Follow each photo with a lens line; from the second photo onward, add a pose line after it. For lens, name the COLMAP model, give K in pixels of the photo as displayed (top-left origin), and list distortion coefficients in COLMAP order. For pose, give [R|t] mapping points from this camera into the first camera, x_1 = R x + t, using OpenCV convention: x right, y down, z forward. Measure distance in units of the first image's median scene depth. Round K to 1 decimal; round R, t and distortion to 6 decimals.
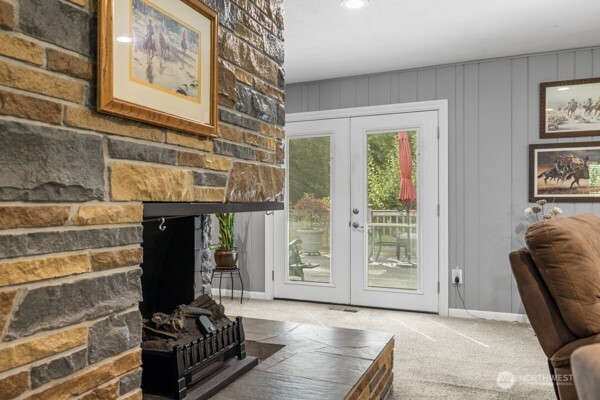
lens RADIAL K [[455.2, 0, 279.6], [0, 455.2, 200.5], [0, 0, 1]] dist [0.004361, -0.000356]
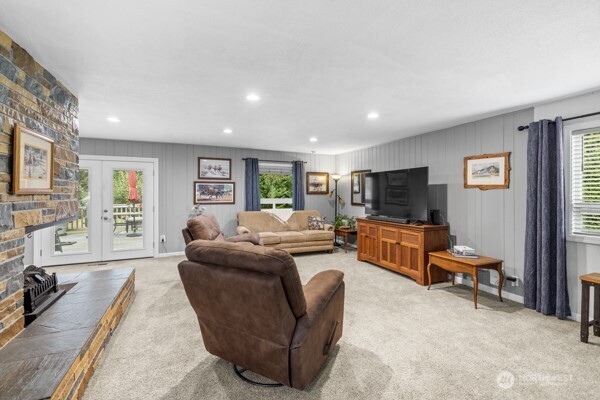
lens RADIAL K [[256.5, 0, 299.0], [0, 256.5, 195.8], [0, 0, 1]] dist [0.000357, 0.000181]
pose [[0.651079, -0.004060, 0.758999, -0.233862], [-0.006768, 0.999915, 0.011154, -0.111819], [-0.758980, -0.012399, 0.650996, -0.579878]]
